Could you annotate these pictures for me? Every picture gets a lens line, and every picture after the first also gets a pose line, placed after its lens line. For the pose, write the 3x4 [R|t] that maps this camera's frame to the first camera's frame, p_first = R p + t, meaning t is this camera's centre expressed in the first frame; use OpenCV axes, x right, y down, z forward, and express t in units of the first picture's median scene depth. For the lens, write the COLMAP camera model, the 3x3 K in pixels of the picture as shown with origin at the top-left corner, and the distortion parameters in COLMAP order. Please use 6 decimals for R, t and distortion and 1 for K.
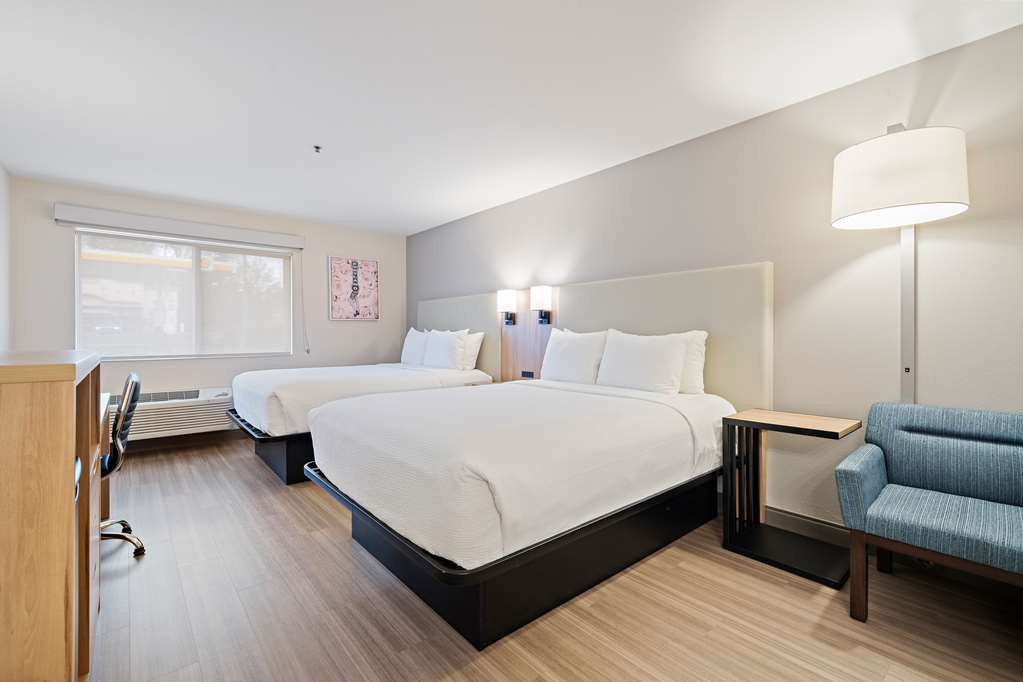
lens RADIAL K [[454.3, 0, 514.5], [0, 454.3, 332.2], [0, 0, 1]] dist [-0.002303, -0.000382]
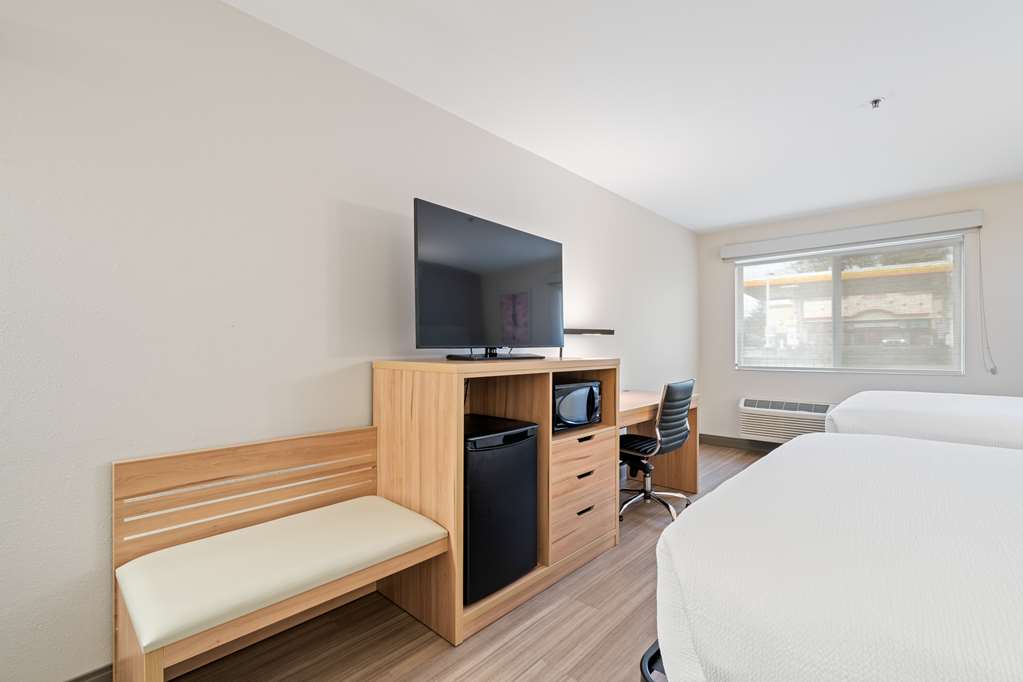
lens RADIAL K [[450.0, 0, 511.3], [0, 450.0, 346.2], [0, 0, 1]] dist [0.000029, 0.000117]
pose [[0.112439, -0.002067, -0.993656, 0.177982], [0.005667, 0.999983, -0.001439, 0.000327], [0.993642, -0.005470, 0.112449, 0.223230]]
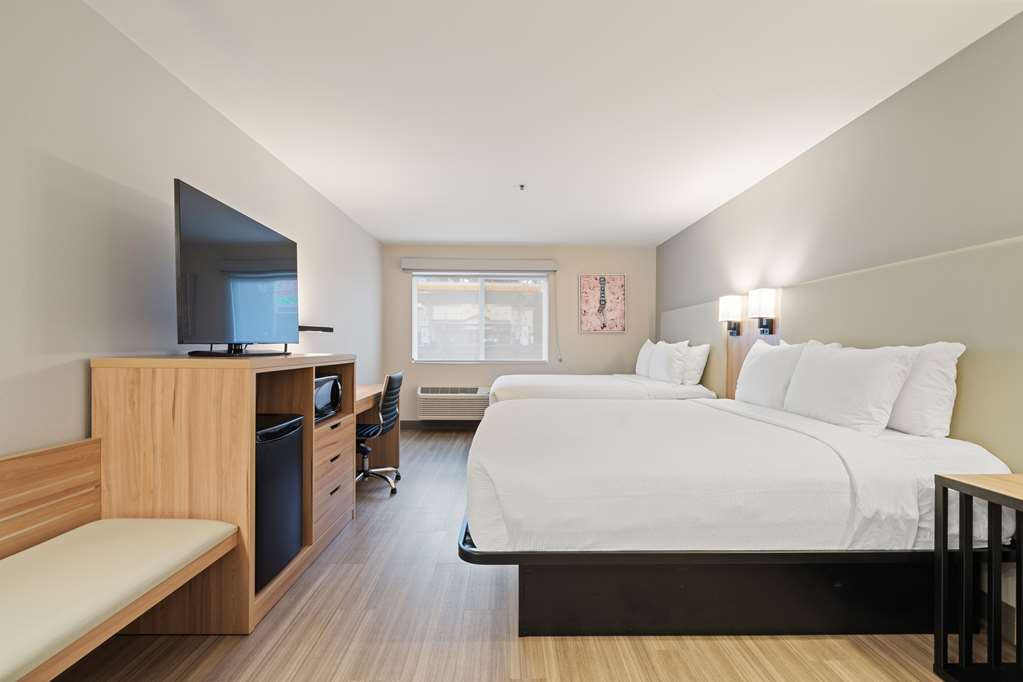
lens RADIAL K [[456.9, 0, 513.9], [0, 456.9, 346.2], [0, 0, 1]] dist [-0.000607, -0.000060]
pose [[0.768310, 0.006429, -0.640045, 0.224533], [-0.003326, 0.999976, 0.006052, -0.000058], [0.640069, -0.002521, 0.768313, 0.055567]]
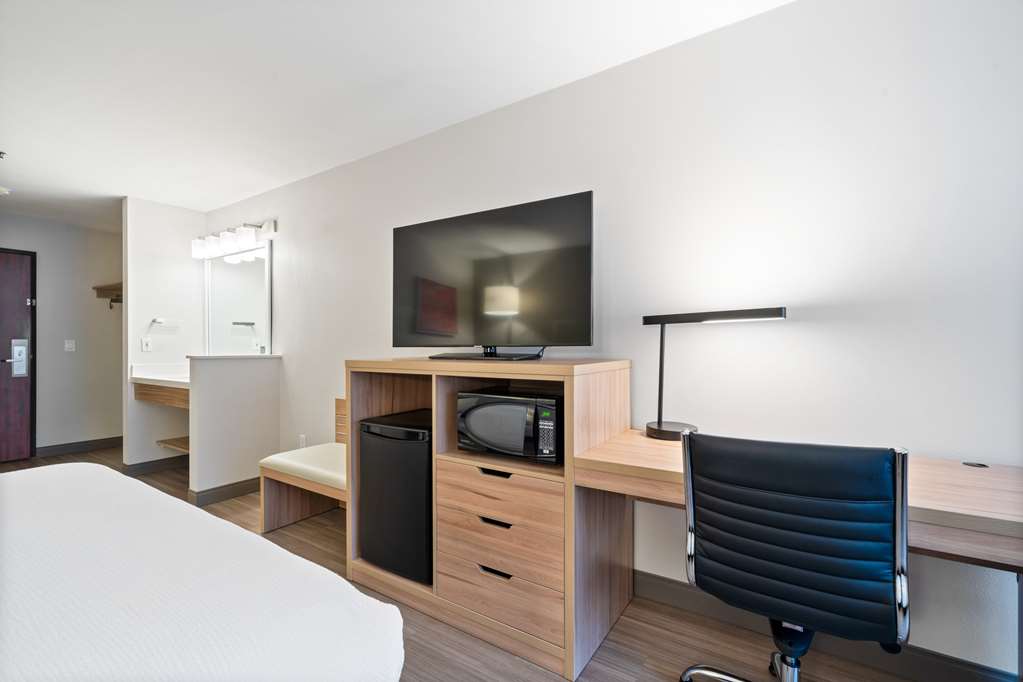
lens RADIAL K [[450.0, 0, 511.3], [0, 450.0, 346.2], [0, 0, 1]] dist [0.000029, 0.000117]
pose [[-0.962241, 0.002425, -0.272187, -0.255548], [0.002878, 0.999995, -0.001268, 0.001825], [0.272183, -0.002004, -0.962243, 0.750461]]
